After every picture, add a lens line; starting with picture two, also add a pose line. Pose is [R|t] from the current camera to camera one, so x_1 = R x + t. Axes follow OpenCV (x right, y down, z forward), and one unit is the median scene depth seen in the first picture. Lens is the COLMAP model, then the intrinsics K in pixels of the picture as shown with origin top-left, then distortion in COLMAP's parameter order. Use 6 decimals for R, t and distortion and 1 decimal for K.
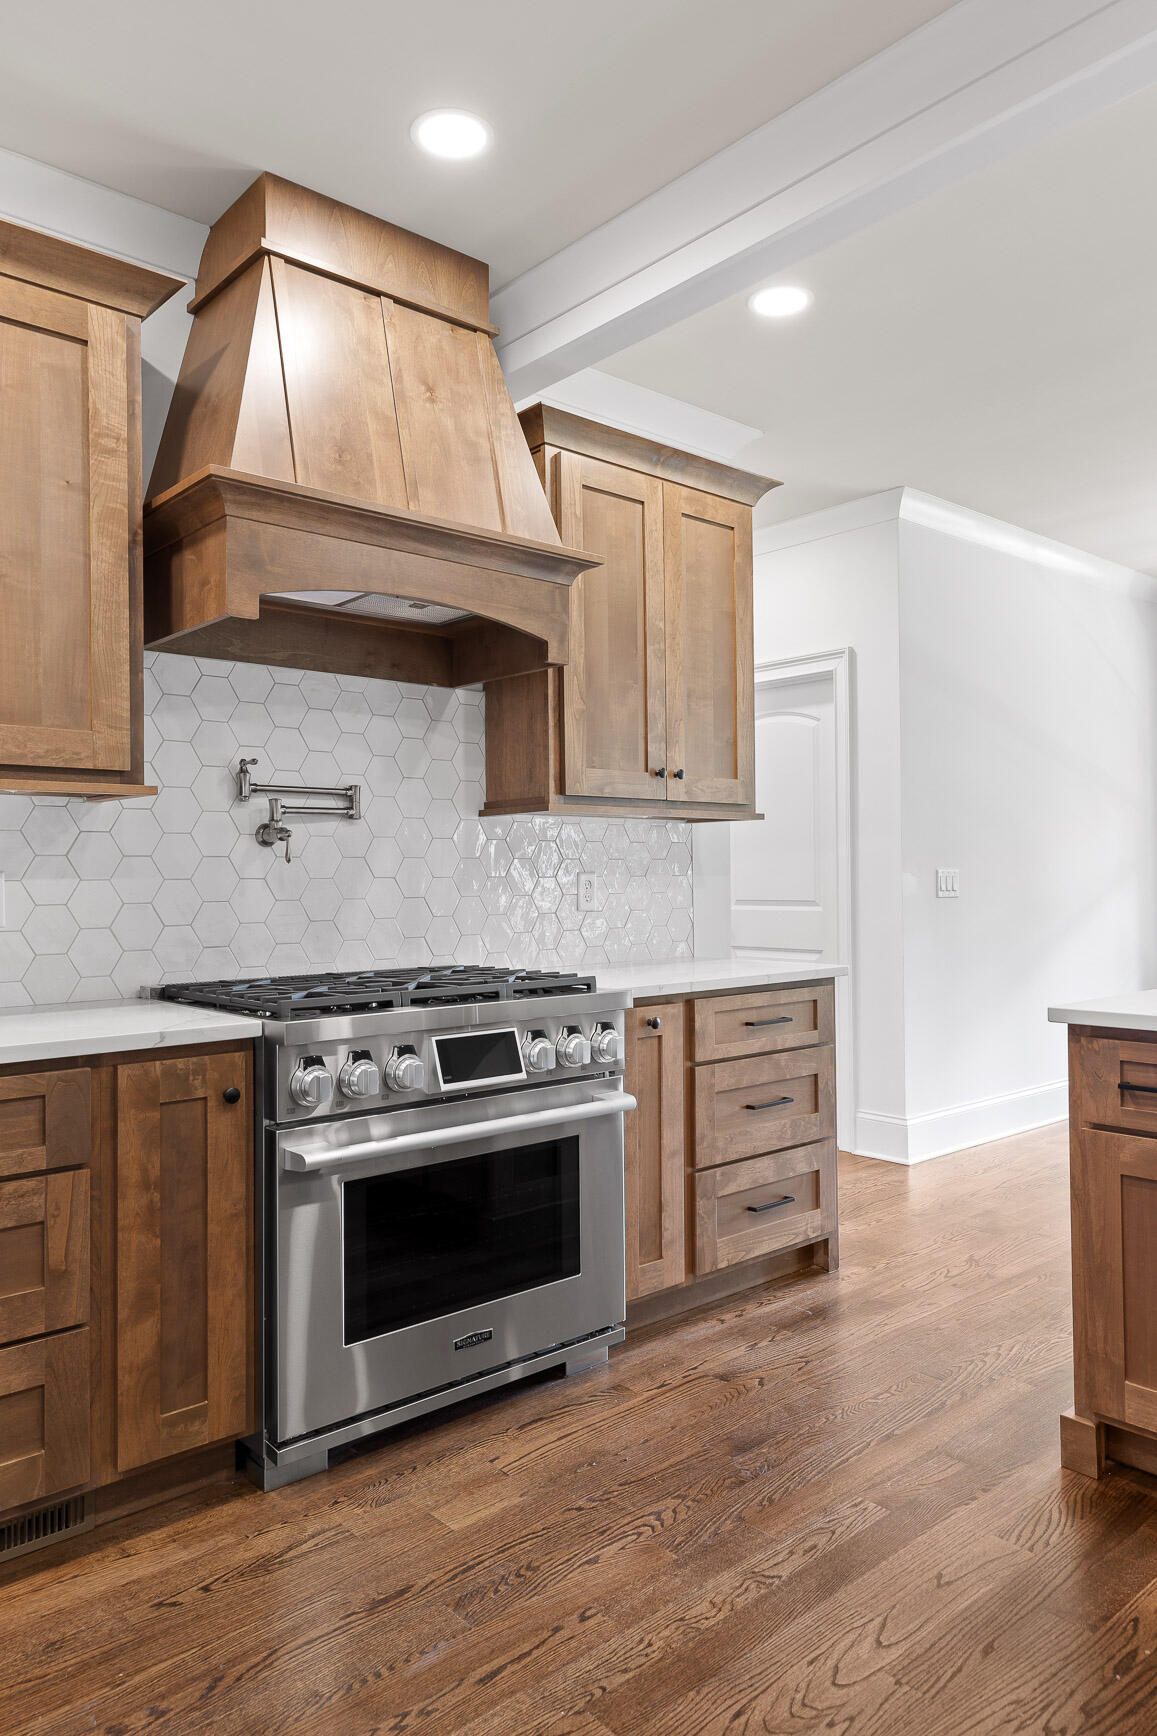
lens RADIAL K [[1177.6, 0, 586.2], [0, 1177.6, 860.8], [0, 0, 1]] dist [0.012161, -0.005980]
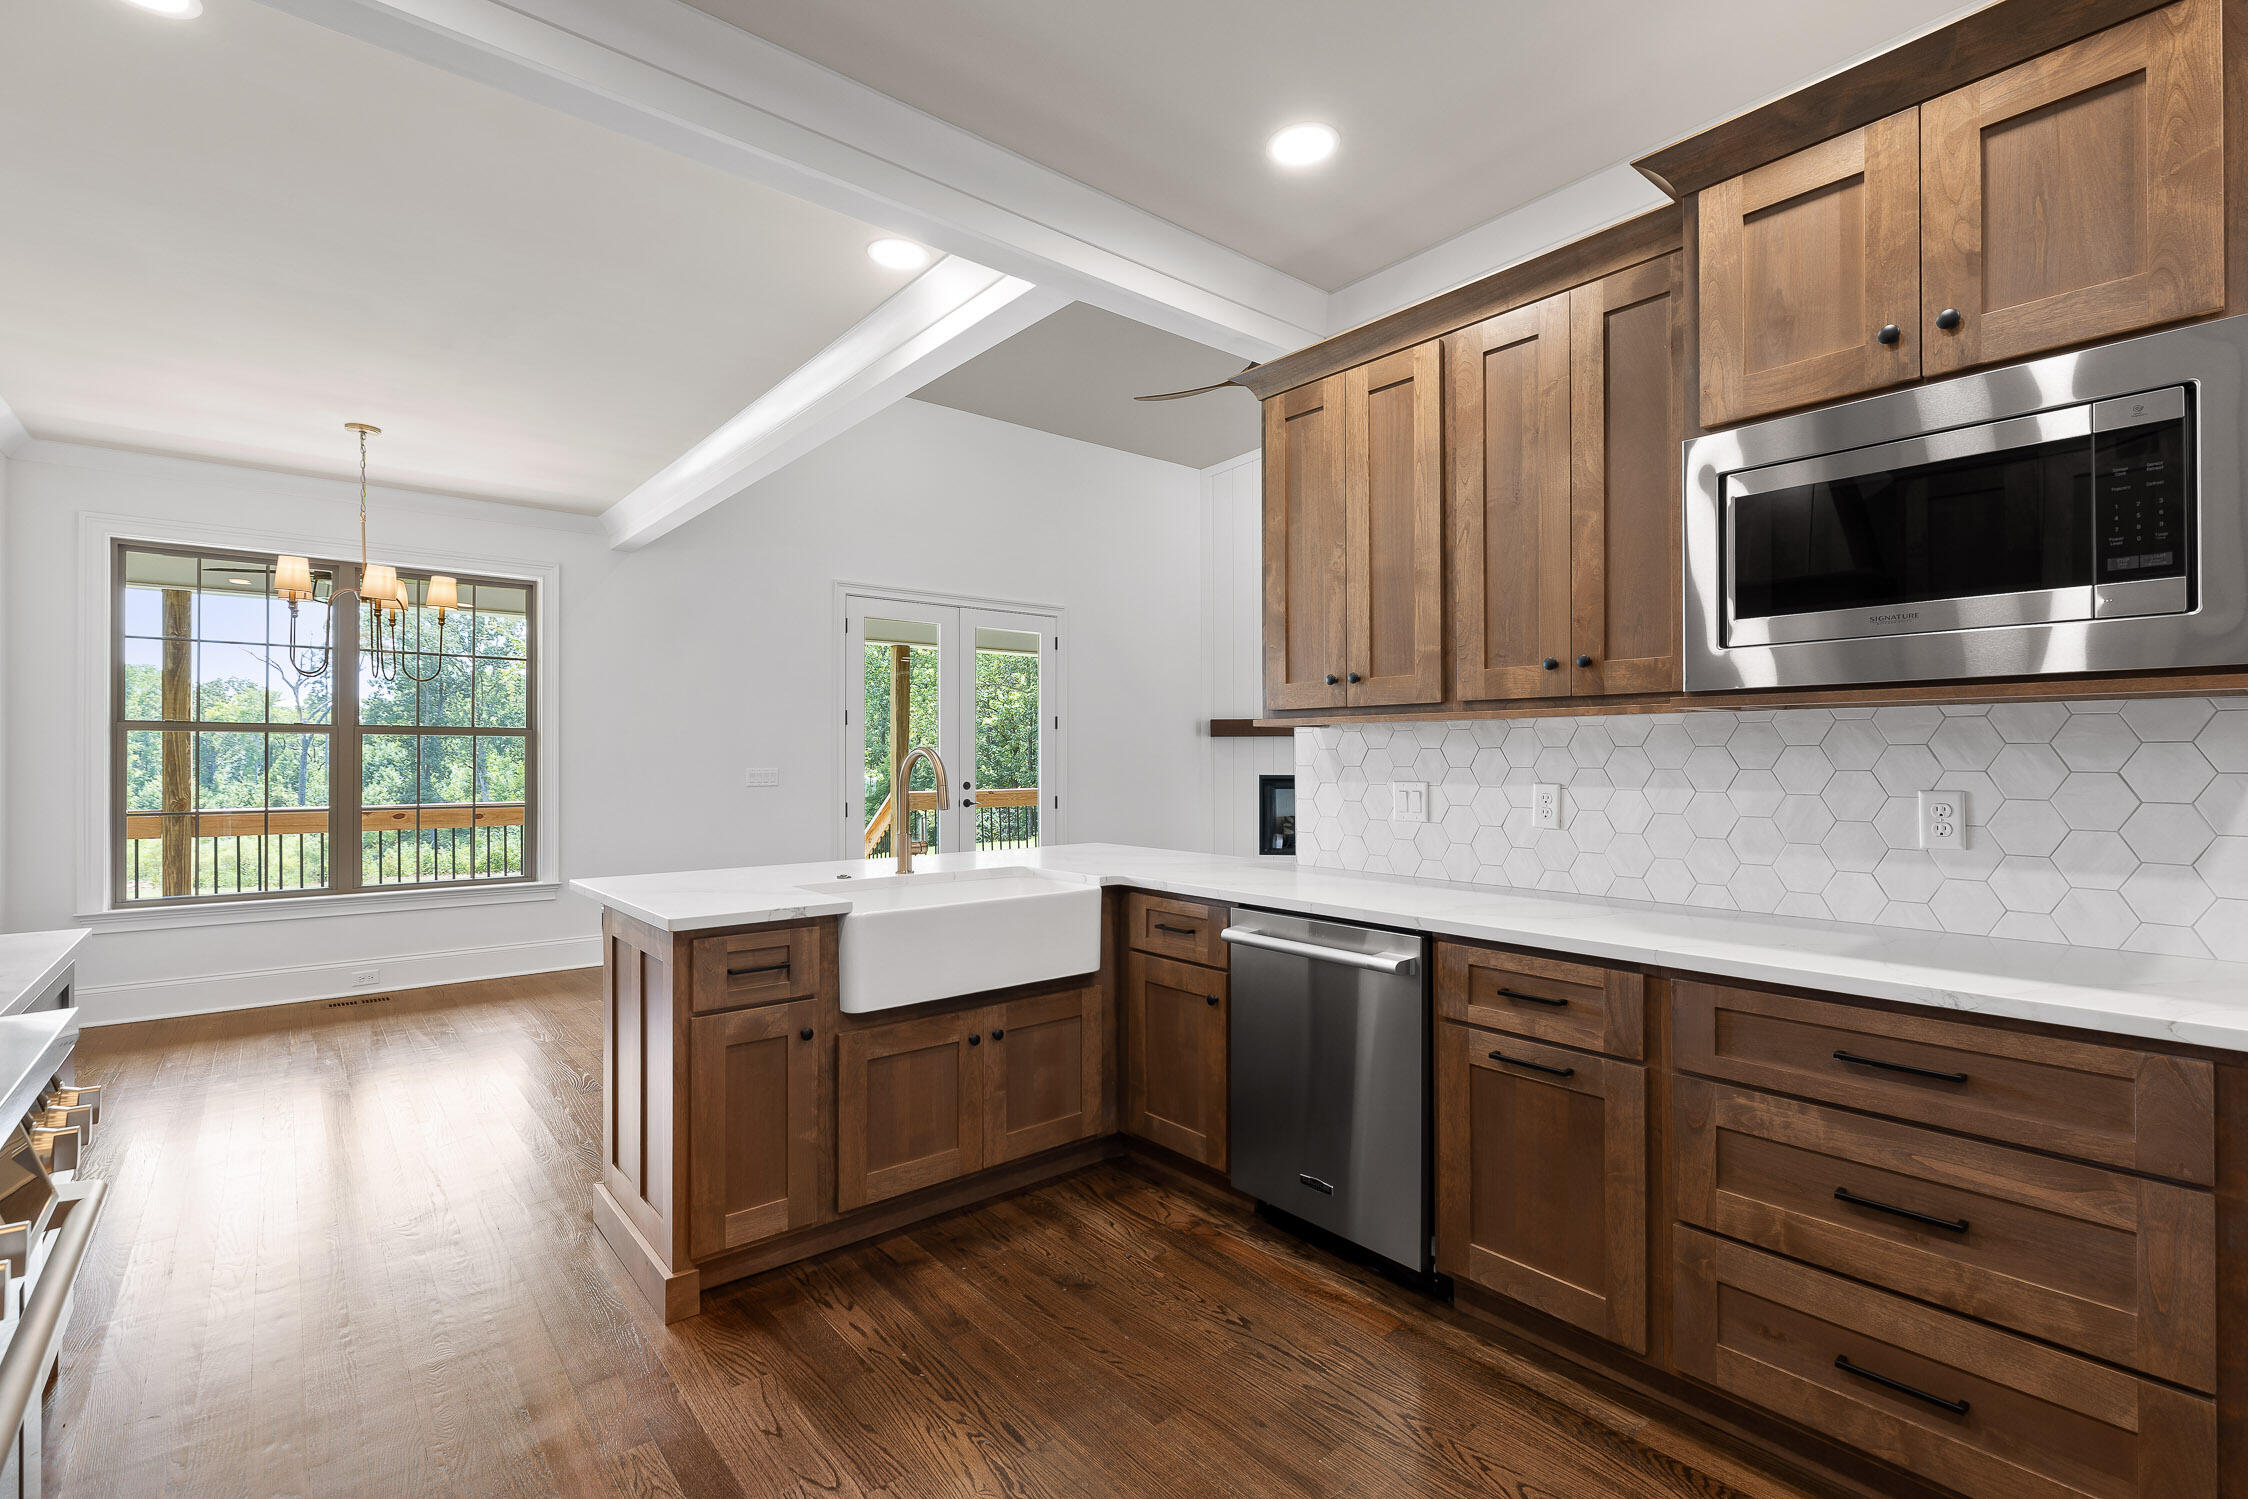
lens RADIAL K [[1021.3, 0, 1125.6], [0, 1021.3, 755.5], [0, 0, 1]] dist [0.001074, 0.000279]
pose [[0.026108, 0.013605, 0.999567, -0.515349], [-0.015455, 0.999793, -0.013204, -0.022022], [-0.999540, -0.015104, 0.026312, 0.496464]]
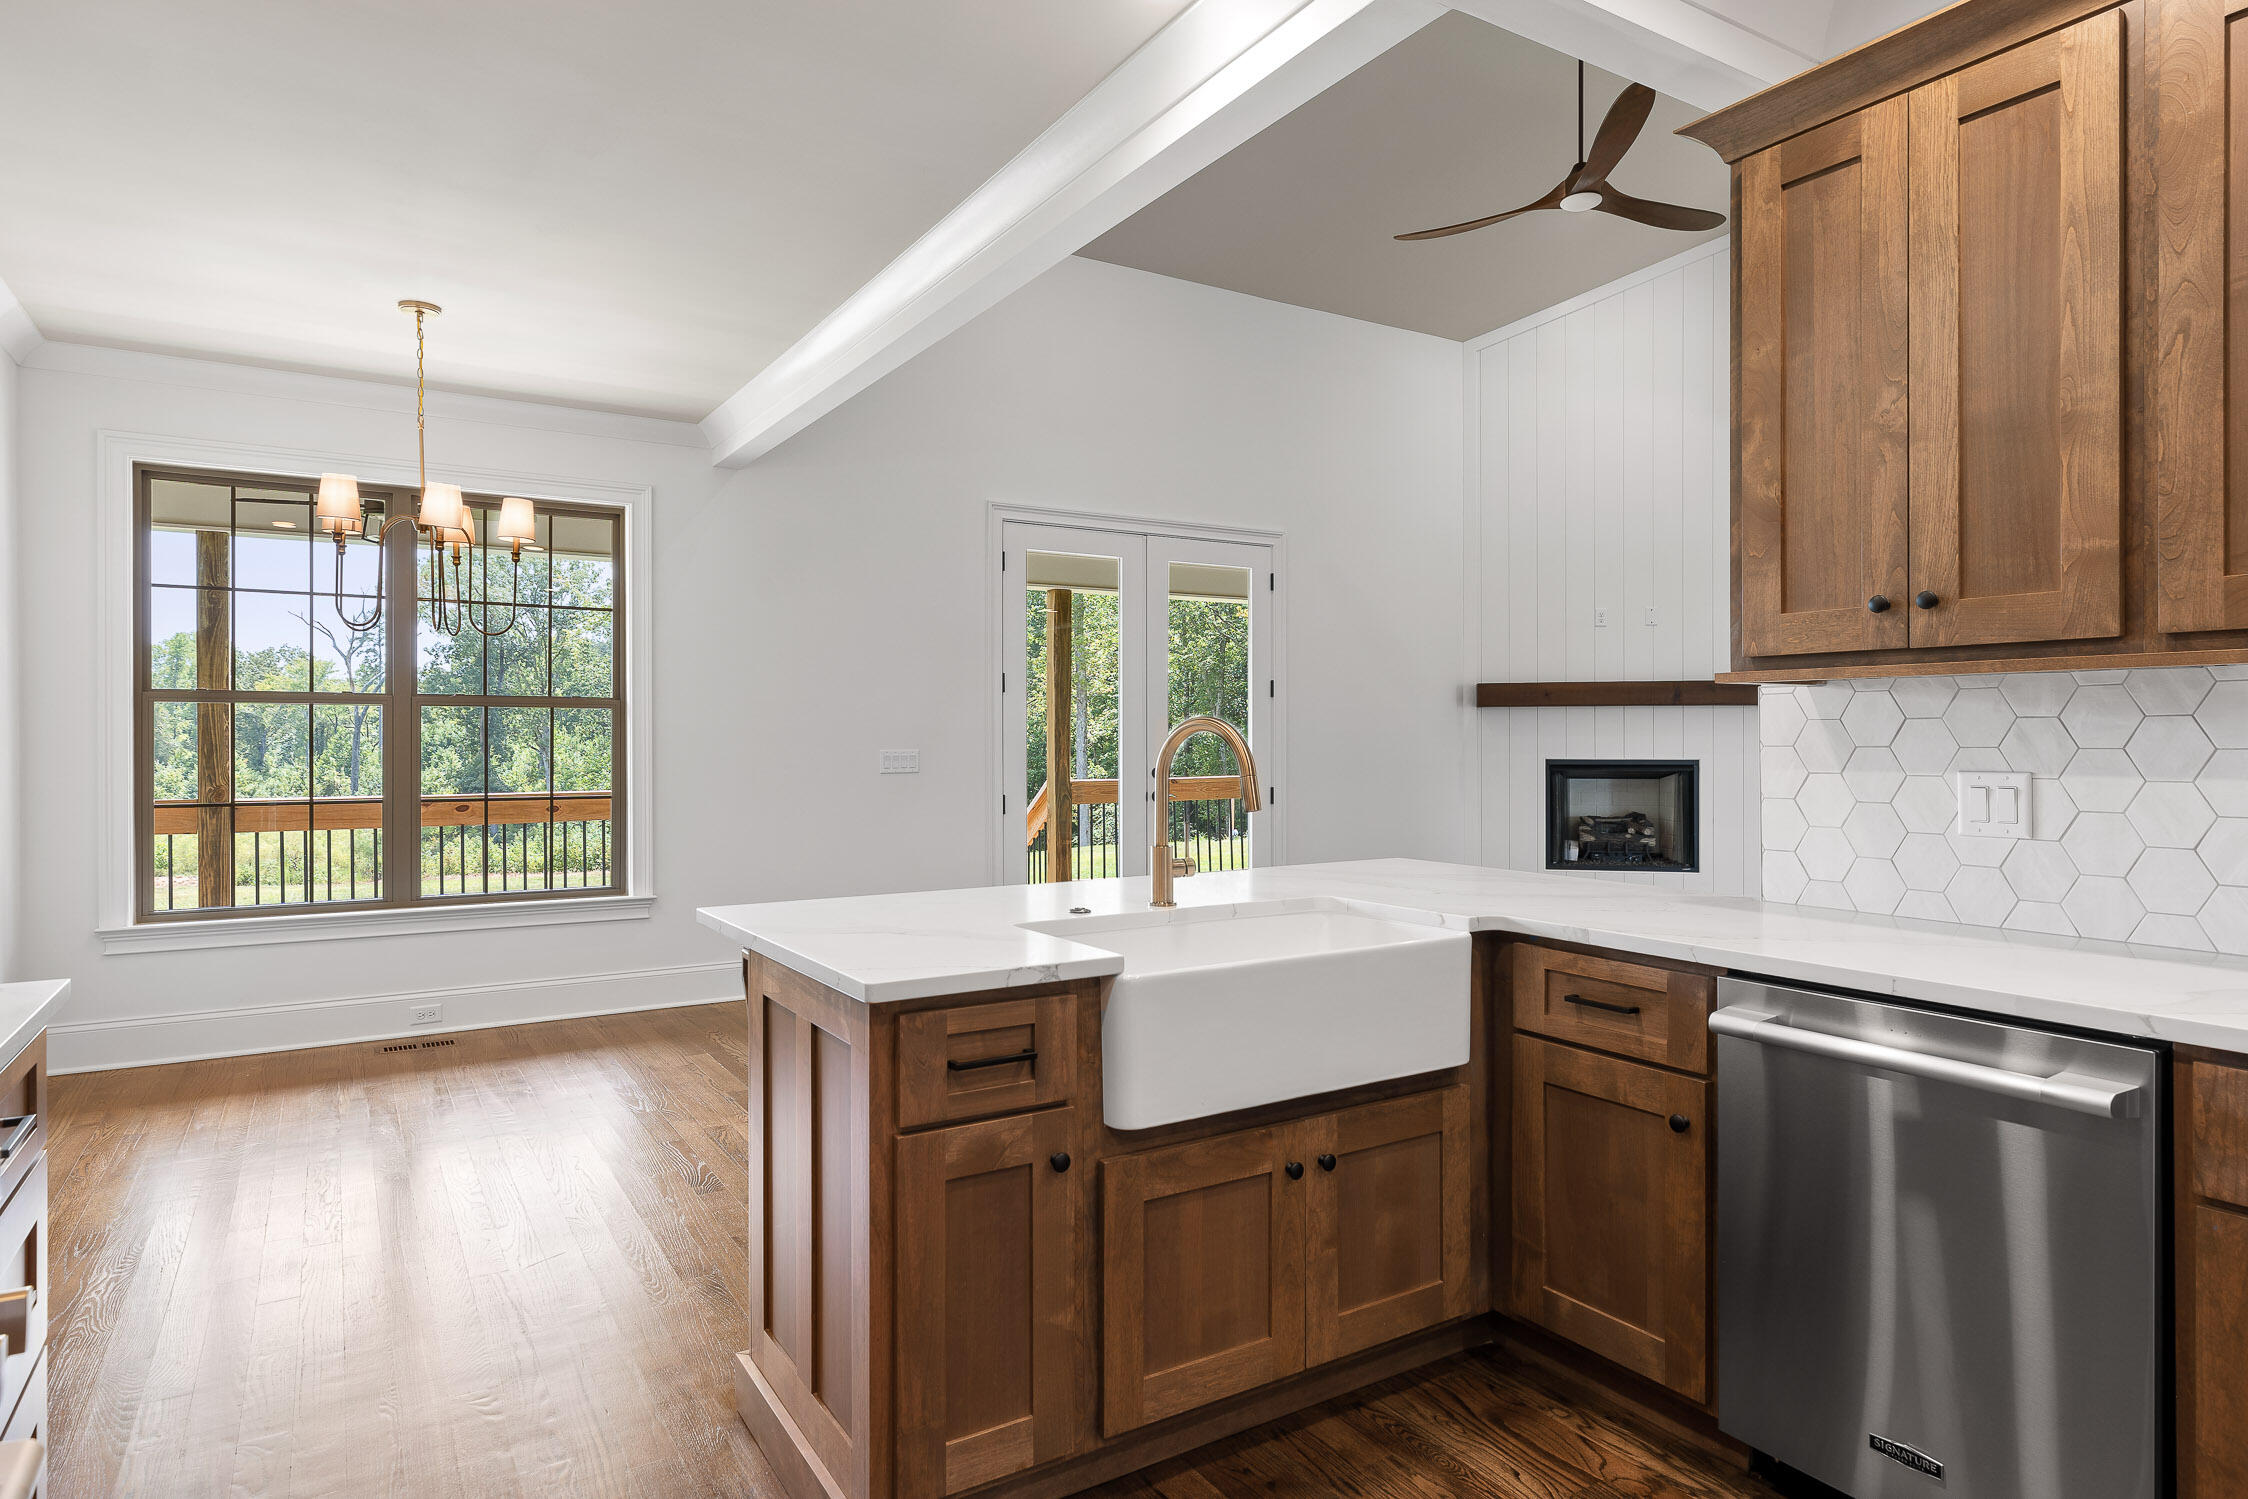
lens RADIAL K [[1278.2, 0, 1119.5], [0, 1278.2, 745.0], [0, 0, 1]] dist [0.008752, -0.001846]
pose [[0.165913, 0.005075, 0.986127, -0.317917], [-0.016474, 0.999861, -0.002374, -0.019151], [-0.986003, -0.015852, 0.165974, 0.657629]]
